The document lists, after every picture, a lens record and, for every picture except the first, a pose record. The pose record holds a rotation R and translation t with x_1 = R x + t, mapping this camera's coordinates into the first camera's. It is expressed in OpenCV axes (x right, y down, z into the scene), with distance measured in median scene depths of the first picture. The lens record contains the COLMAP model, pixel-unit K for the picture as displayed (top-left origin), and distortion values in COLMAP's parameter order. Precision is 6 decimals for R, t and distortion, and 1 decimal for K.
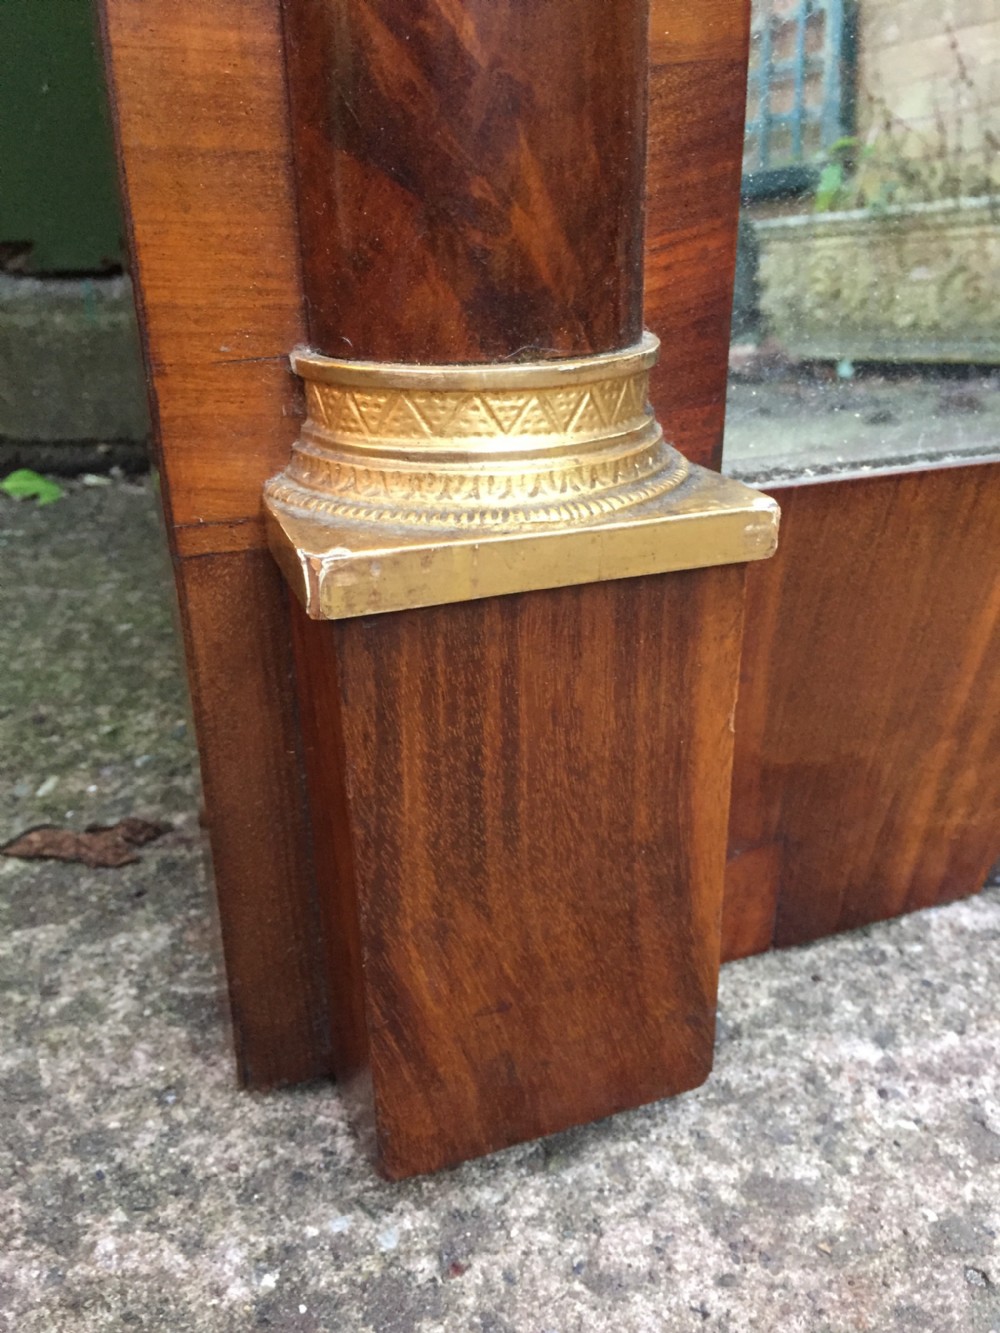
lens RADIAL K [[1170.3, 0, 499.0], [0, 1170.3, 669.2], [0, 0, 1]] dist [0.083887, -0.116803]
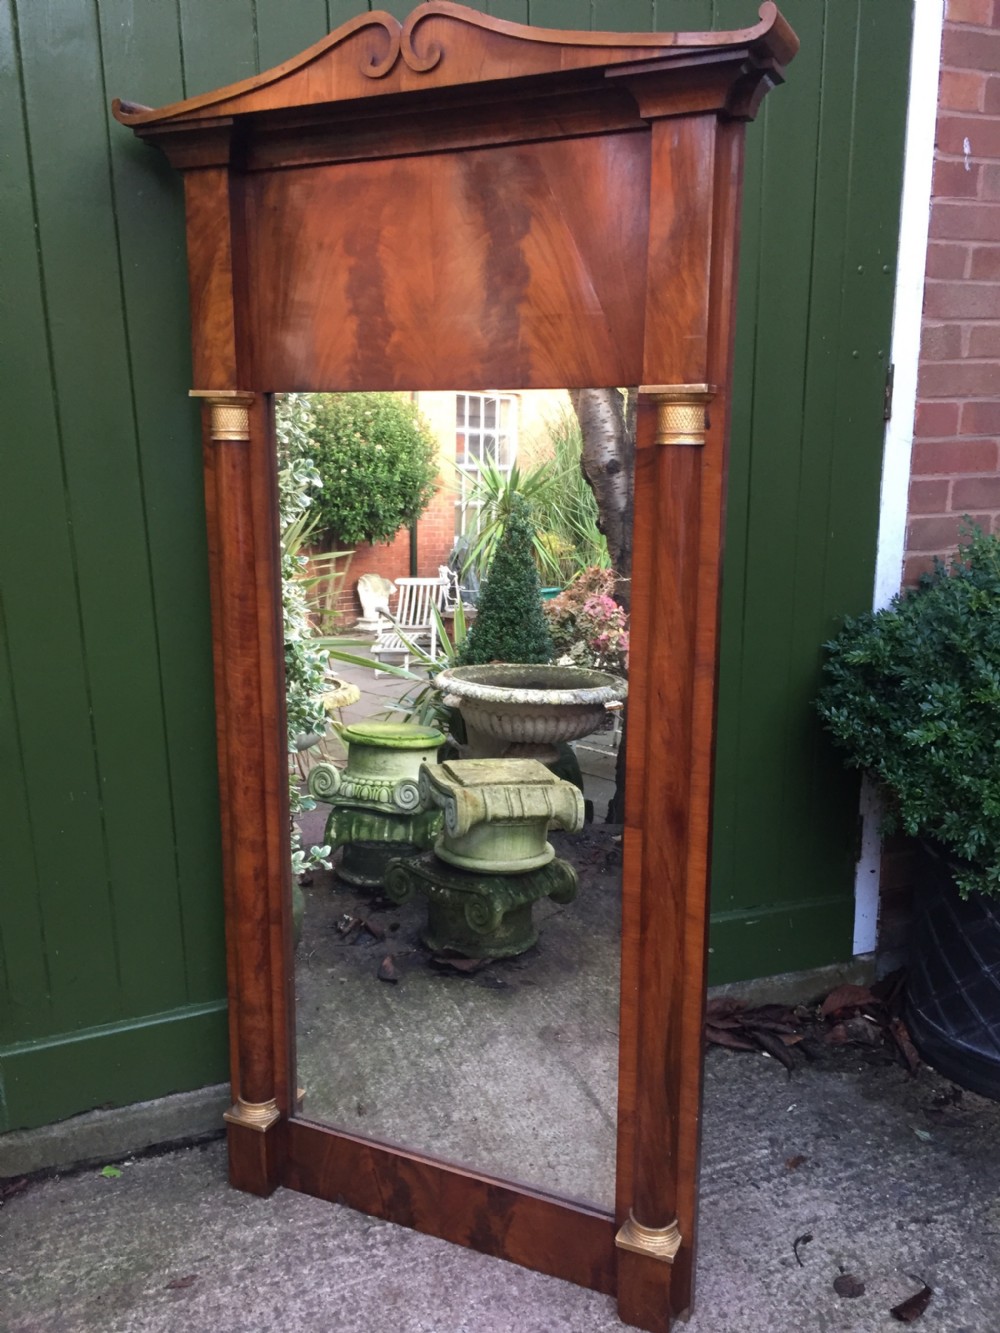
lens RADIAL K [[1170.3, 0, 511.6], [0, 1170.3, 670.3], [0, 0, 1]] dist [0.083887, -0.116803]
pose [[0.964280, -0.101317, 0.244743, 0.040971], [0.156726, 0.963101, -0.218798, -1.223375], [-0.213544, 0.249340, 0.944578, -5.587023]]
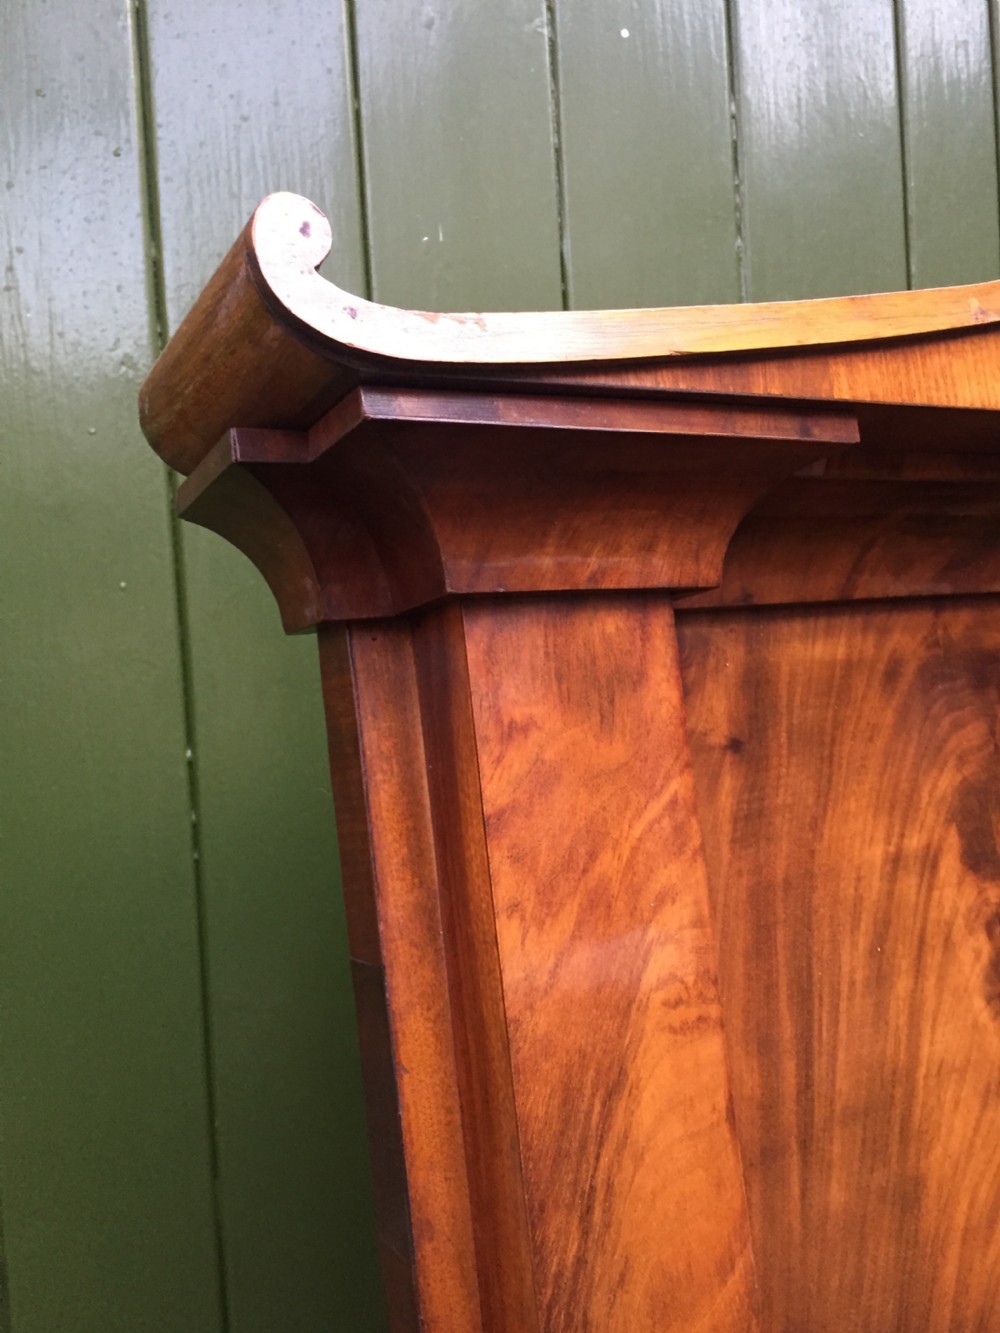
lens RADIAL K [[1170.3, 0, 506.8], [0, 1170.3, 664.6], [0, 0, 1]] dist [0.083887, -0.116803]
pose [[0.985058, -0.086979, 0.148646, -0.294210], [0.143553, 0.891514, -0.429646, -4.047947], [-0.095149, 0.444565, 0.890679, -2.222595]]
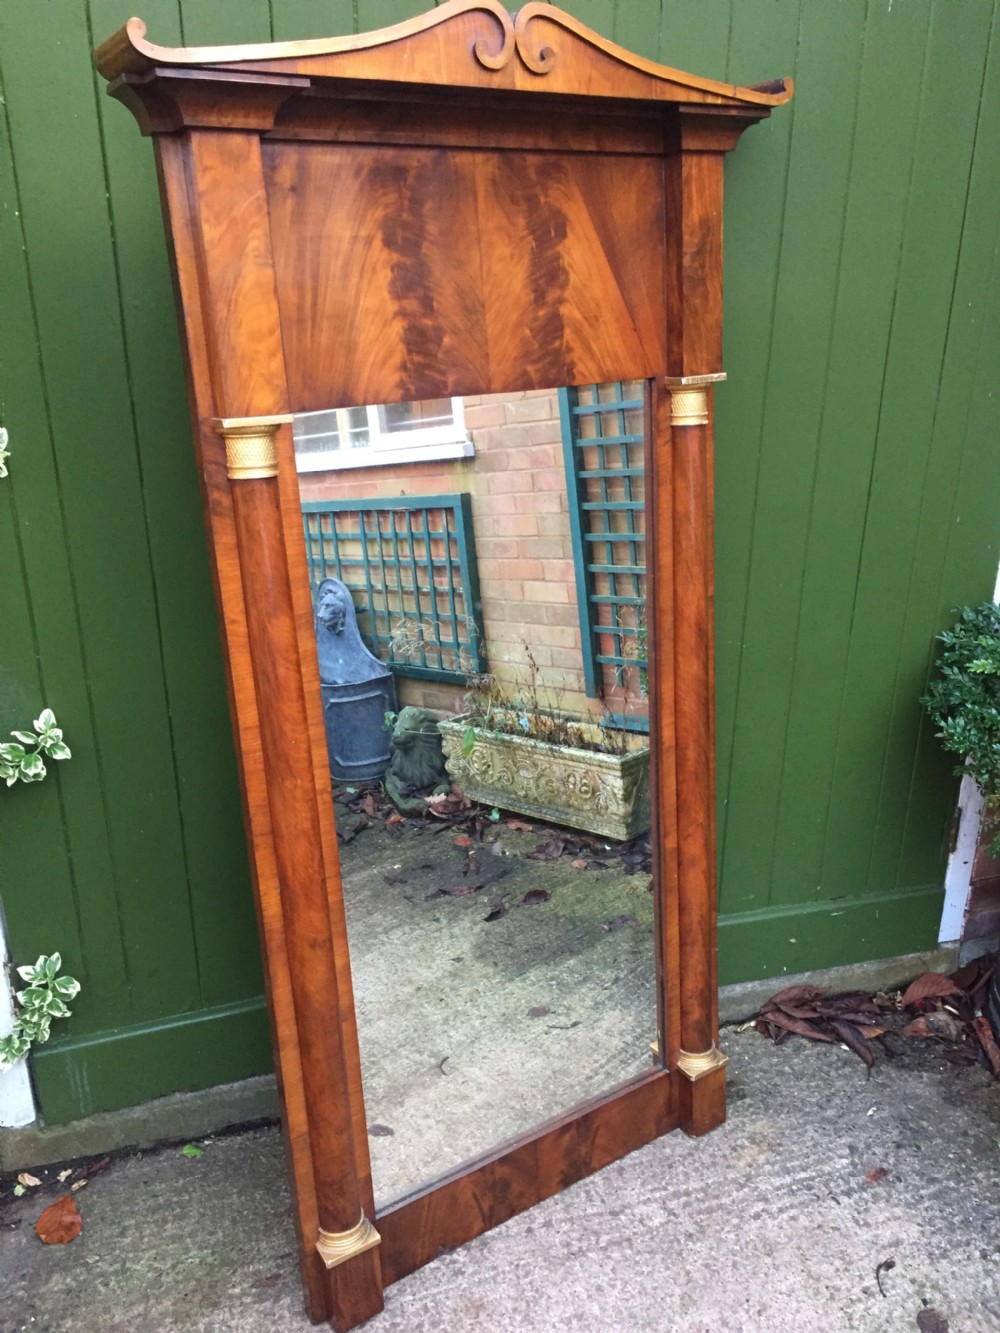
lens RADIAL K [[1170.3, 0, 507.6], [0, 1170.3, 676.1], [0, 0, 1]] dist [0.083887, -0.116803]
pose [[0.975070, -0.100878, 0.197640, -0.092779], [0.120303, 0.988753, -0.088855, -2.189888], [-0.186454, 0.110417, 0.976239, -5.299084]]
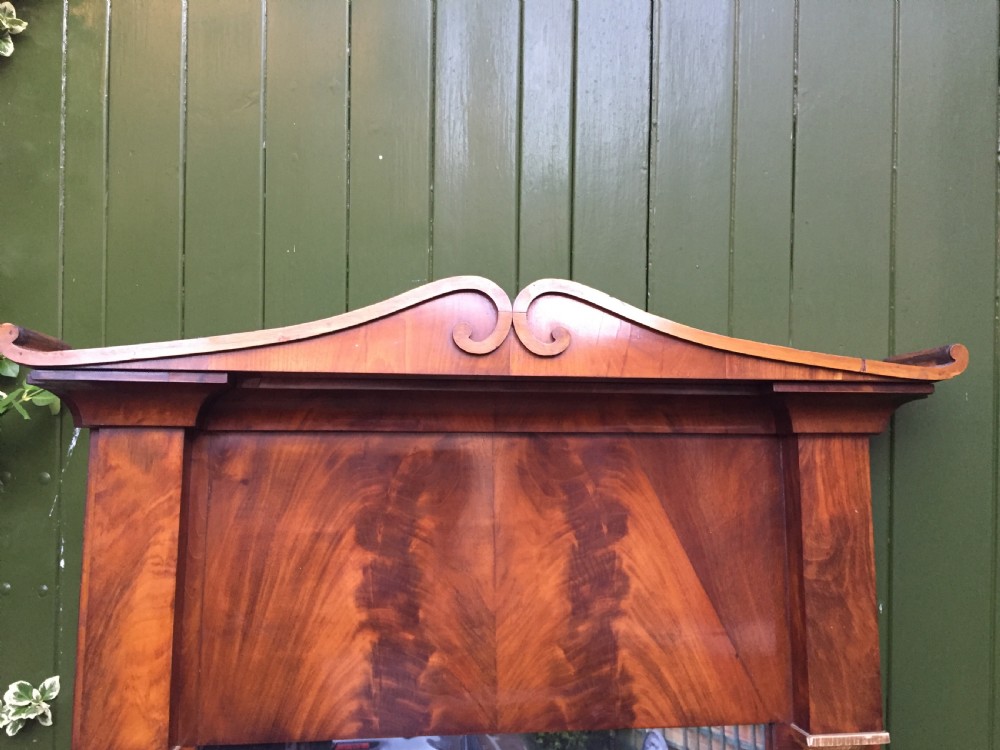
lens RADIAL K [[878.0, 0, 496.2], [0, 878.0, 369.1], [0, 0, 1]] dist [0.083887, -0.116803]
pose [[0.968496, -0.014231, -0.248620, 1.737259], [-0.105368, 0.881177, -0.460896, -3.608874], [0.225637, 0.472572, 0.851917, -3.397710]]
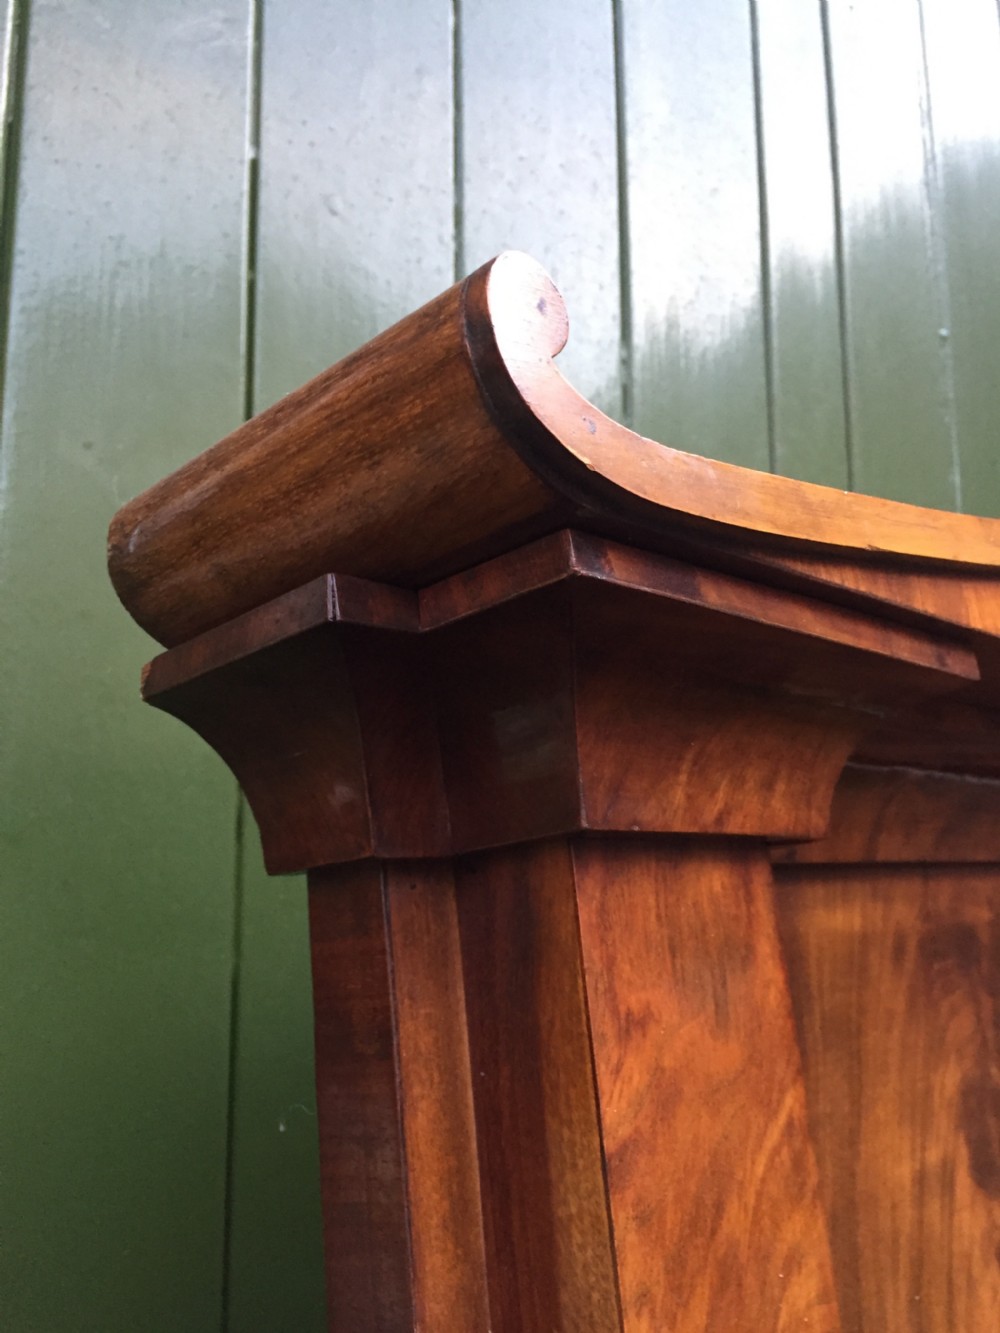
lens RADIAL K [[1170.3, 0, 509.1], [0, 1170.3, 675.7], [0, 0, 1]] dist [0.083887, -0.116803]
pose [[0.907415, 0.029737, 0.419181, -0.559915], [0.226615, 0.805404, -0.547696, -4.247359], [-0.353897, 0.591980, 0.724097, -1.887079]]
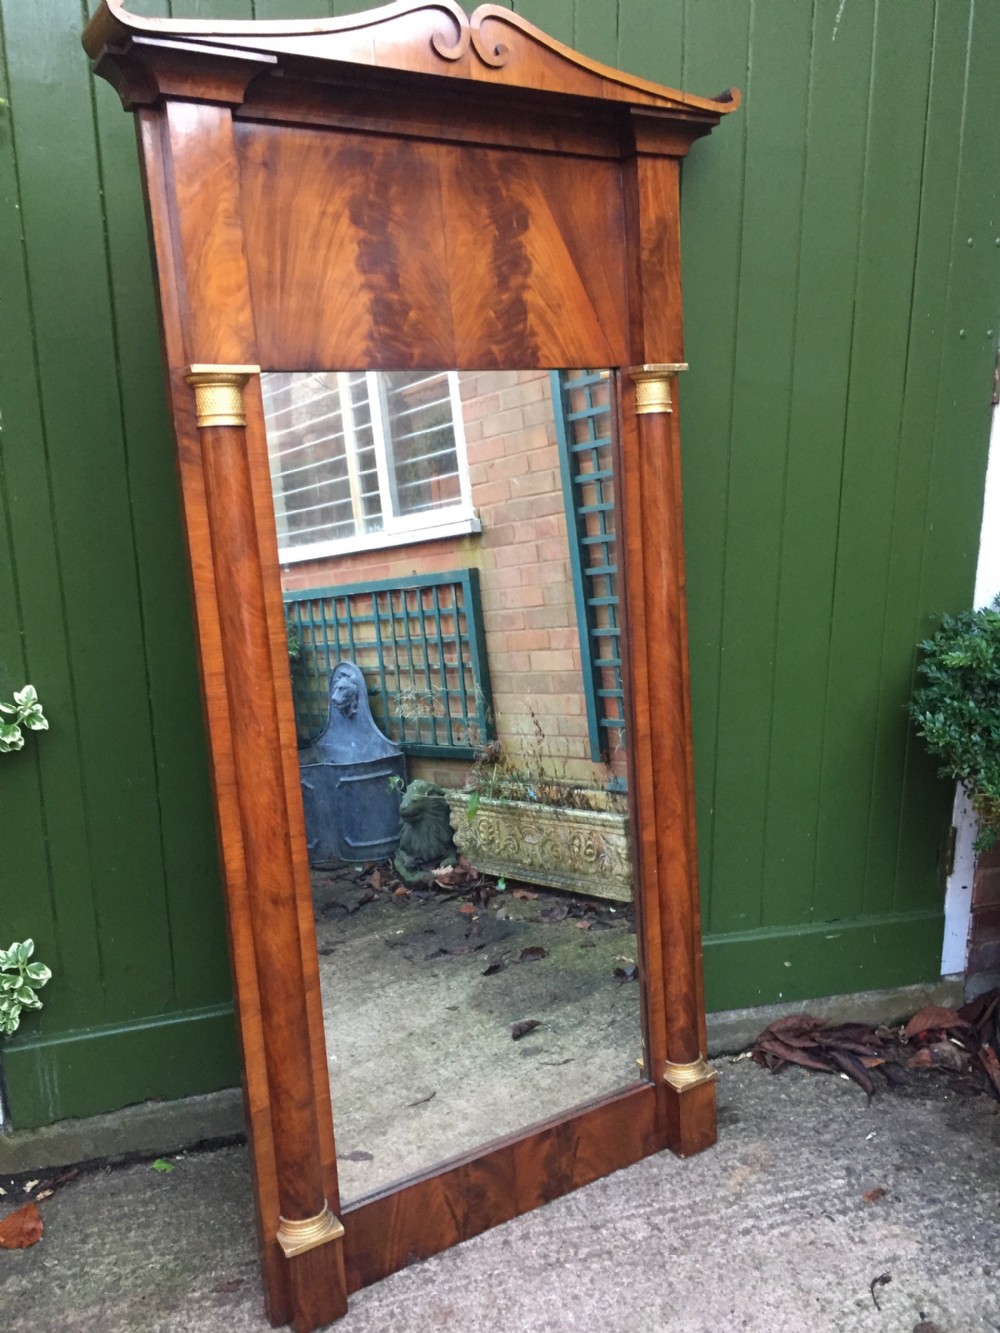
lens RADIAL K [[1170.3, 0, 506.2], [0, 1170.3, 673.2], [0, 0, 1]] dist [0.083887, -0.116803]
pose [[0.980883, -0.079545, 0.177600, 0.133827], [0.117976, 0.968875, -0.217632, -1.304708], [-0.154760, 0.234424, 0.959737, -5.297246]]
